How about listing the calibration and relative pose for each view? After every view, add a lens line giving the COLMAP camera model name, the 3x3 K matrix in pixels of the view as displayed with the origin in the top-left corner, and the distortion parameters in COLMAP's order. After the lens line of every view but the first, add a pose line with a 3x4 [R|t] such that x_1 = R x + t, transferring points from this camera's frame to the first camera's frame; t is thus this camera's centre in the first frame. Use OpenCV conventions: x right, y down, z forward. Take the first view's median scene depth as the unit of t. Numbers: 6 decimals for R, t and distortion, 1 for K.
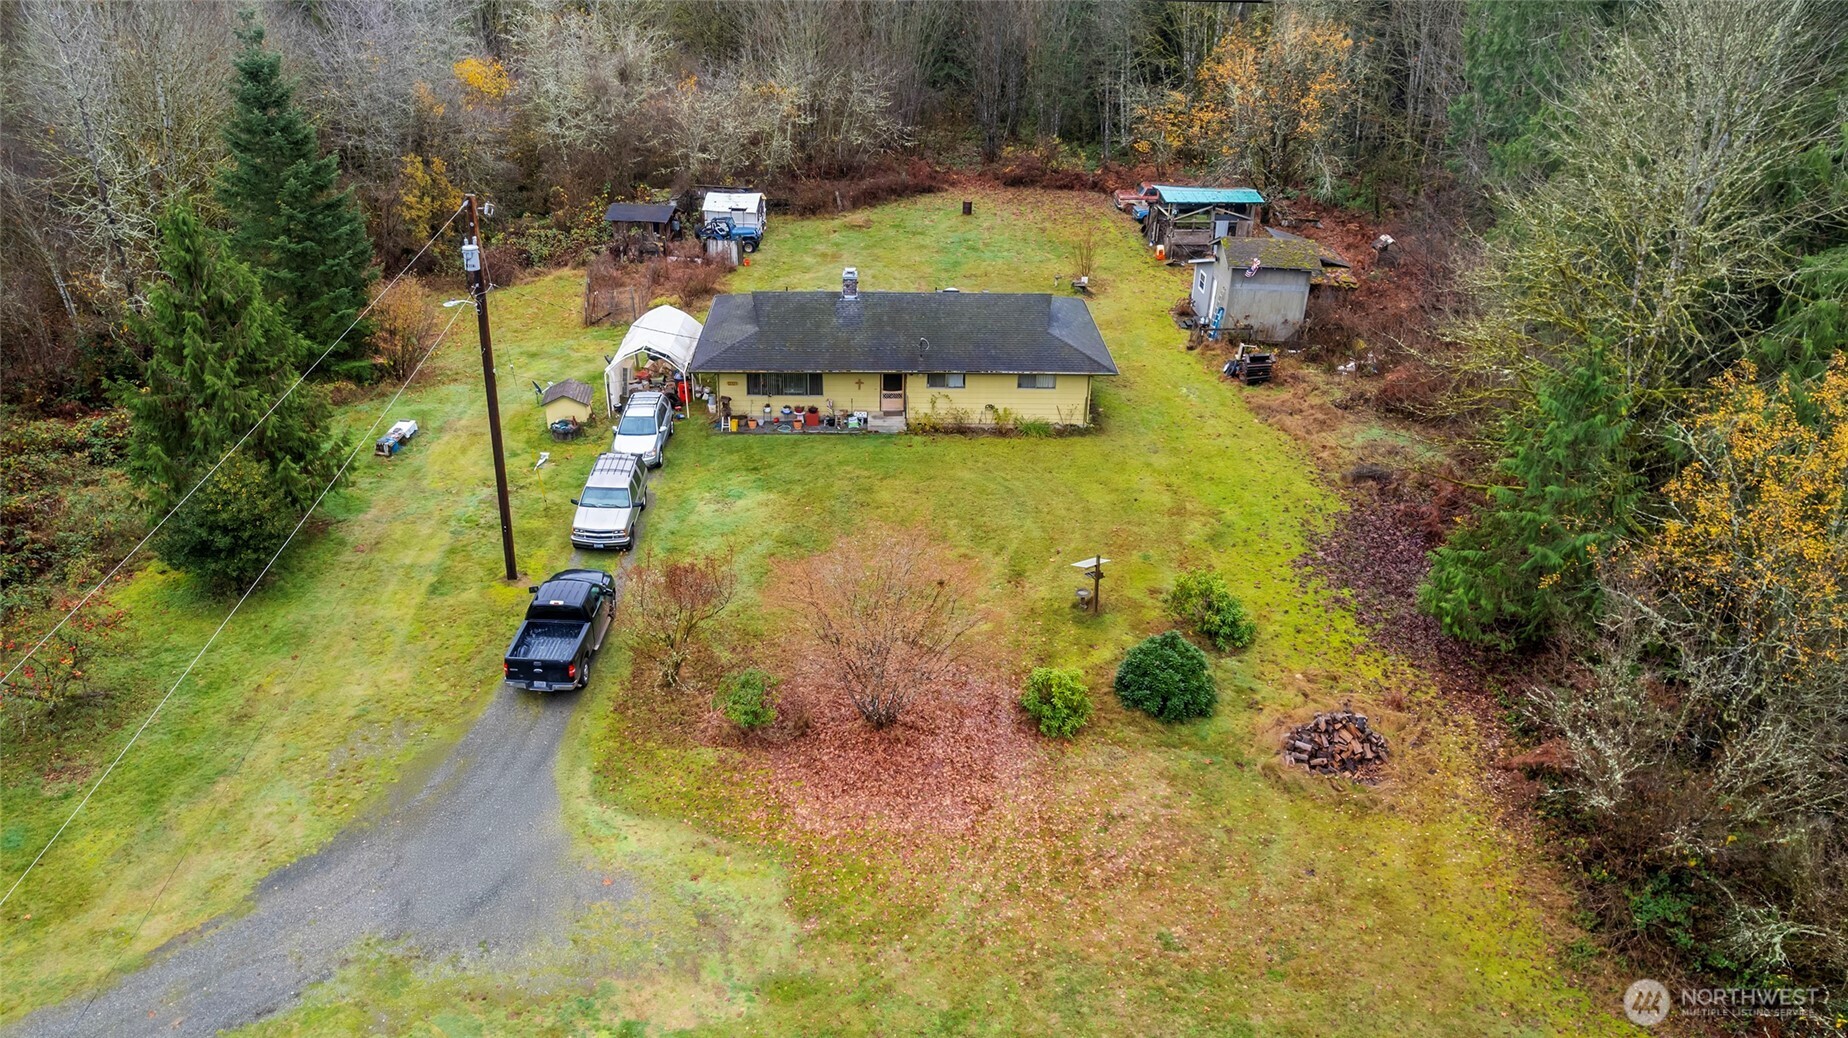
lens RADIAL K [[1371.6, 0, 915.6], [0, 1371.6, 519.3], [0, 0, 1]] dist [-0.046039, 0.012861]
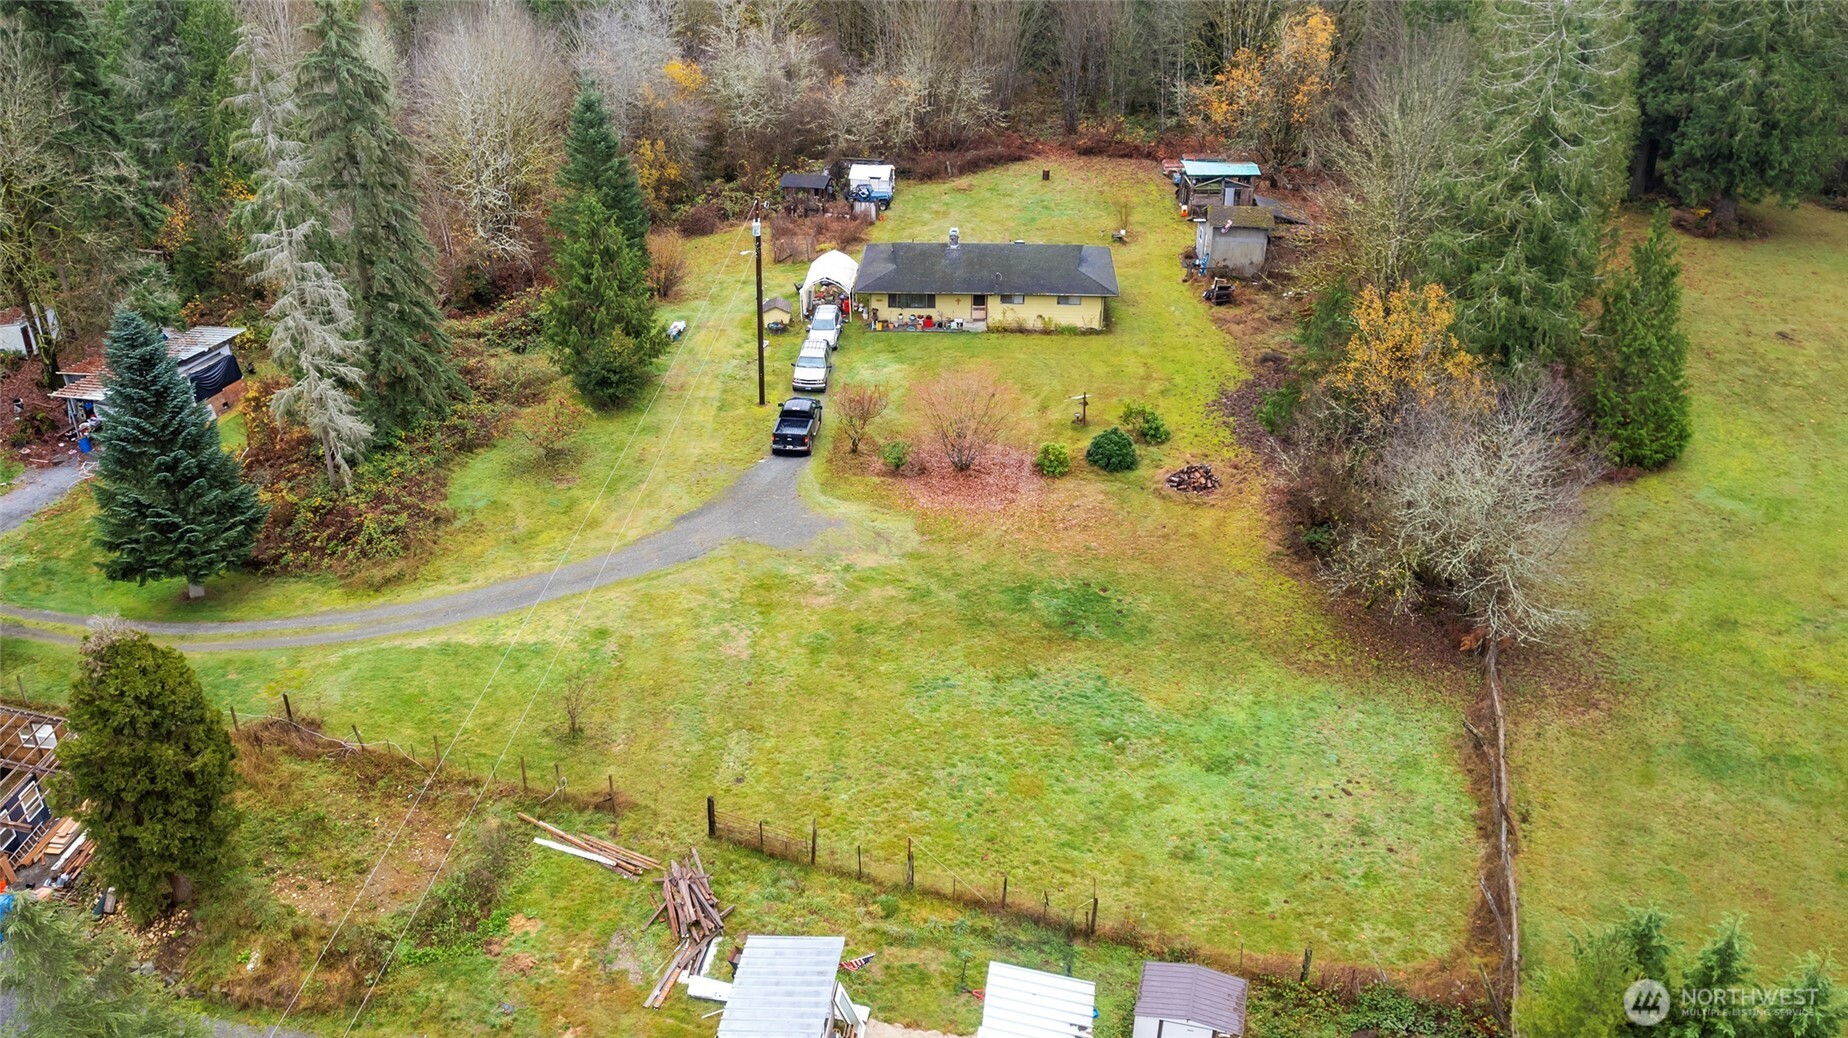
lens RADIAL K [[1583.7, 0, 875.4], [0, 1583.7, 493.2], [0, 0, 1]] dist [-0.036992, -0.016516]
pose [[0.994697, 0.019635, -0.100954, 0.056958], [-0.018986, 0.999792, 0.007388, 0.120219], [0.101078, -0.005432, 0.994864, -0.899333]]
